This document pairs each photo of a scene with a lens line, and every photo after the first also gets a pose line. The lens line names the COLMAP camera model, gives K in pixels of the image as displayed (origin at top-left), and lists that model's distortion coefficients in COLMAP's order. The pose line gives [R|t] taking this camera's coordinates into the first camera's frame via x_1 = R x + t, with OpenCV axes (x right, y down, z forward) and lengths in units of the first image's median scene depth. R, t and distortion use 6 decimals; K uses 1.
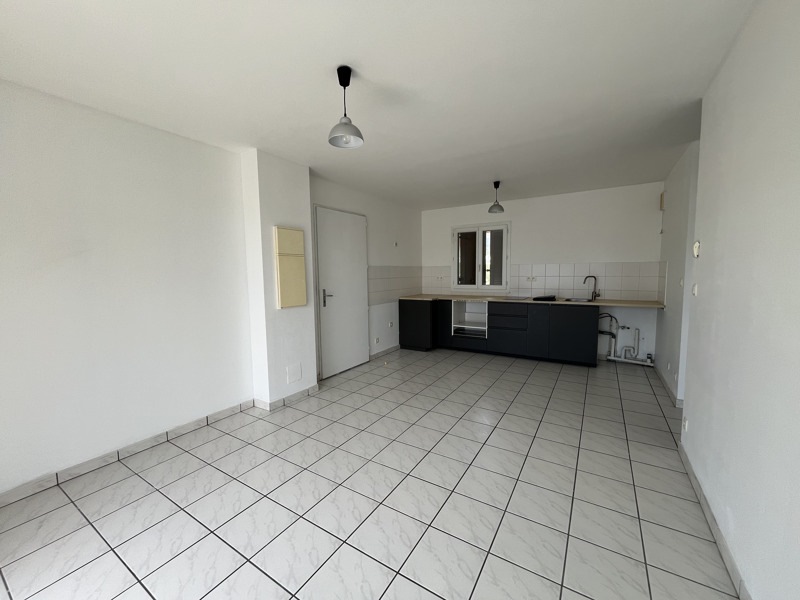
lens RADIAL K [[321.4, 0, 400.0], [0, 321.4, 300.0], [0, 0, 1]] dist [-0.002044, -0.000134]
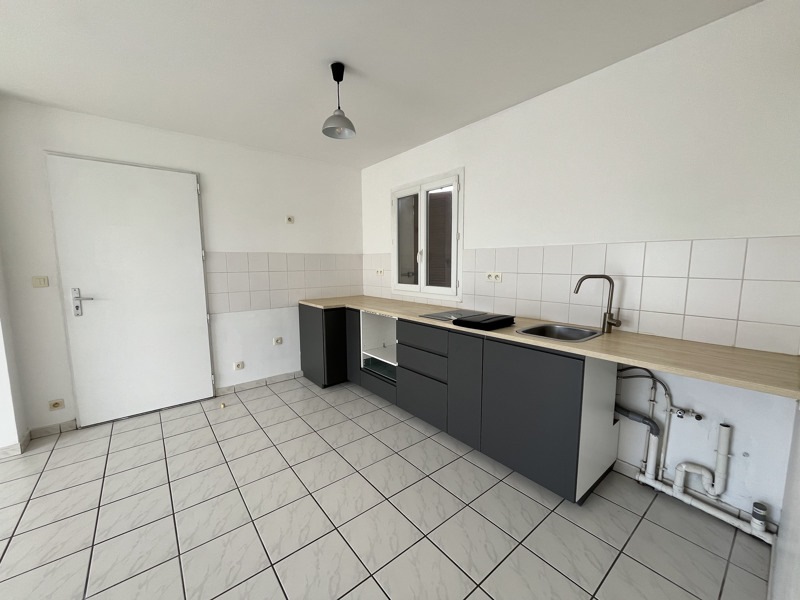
lens RADIAL K [[323.9, 0, 400.5], [0, 323.9, 296.0], [0, 0, 1]] dist [0.000574, -0.000134]
pose [[0.944740, 0.043233, -0.324956, 0.432498], [-0.036102, 0.998957, 0.027944, -0.045339], [0.325825, -0.014668, 0.945316, 0.459361]]
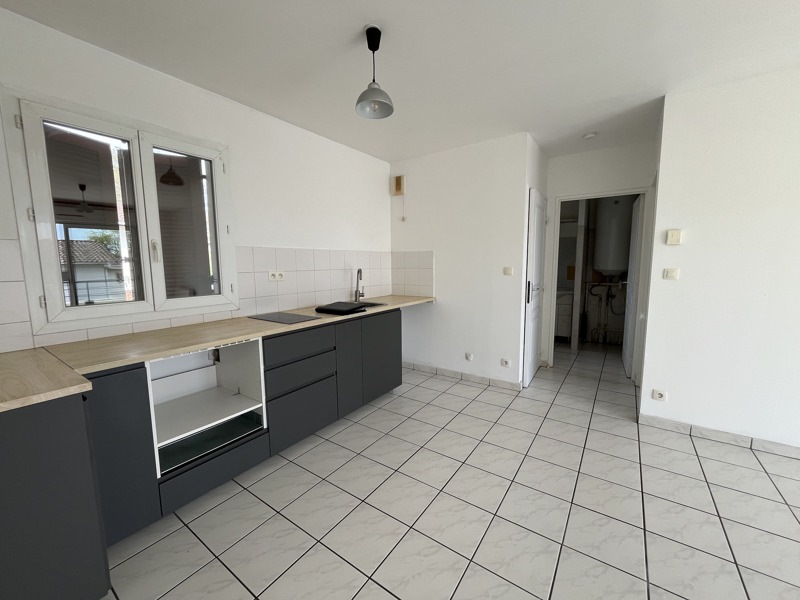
lens RADIAL K [[321.4, 0, 400.0], [0, 321.4, 300.0], [0, 0, 1]] dist [-0.002044, -0.000134]
pose [[0.051670, -0.102083, 0.993433, -0.091989], [0.091003, 0.991104, 0.097111, -0.060050], [-0.994509, 0.085388, 0.060501, 0.762681]]
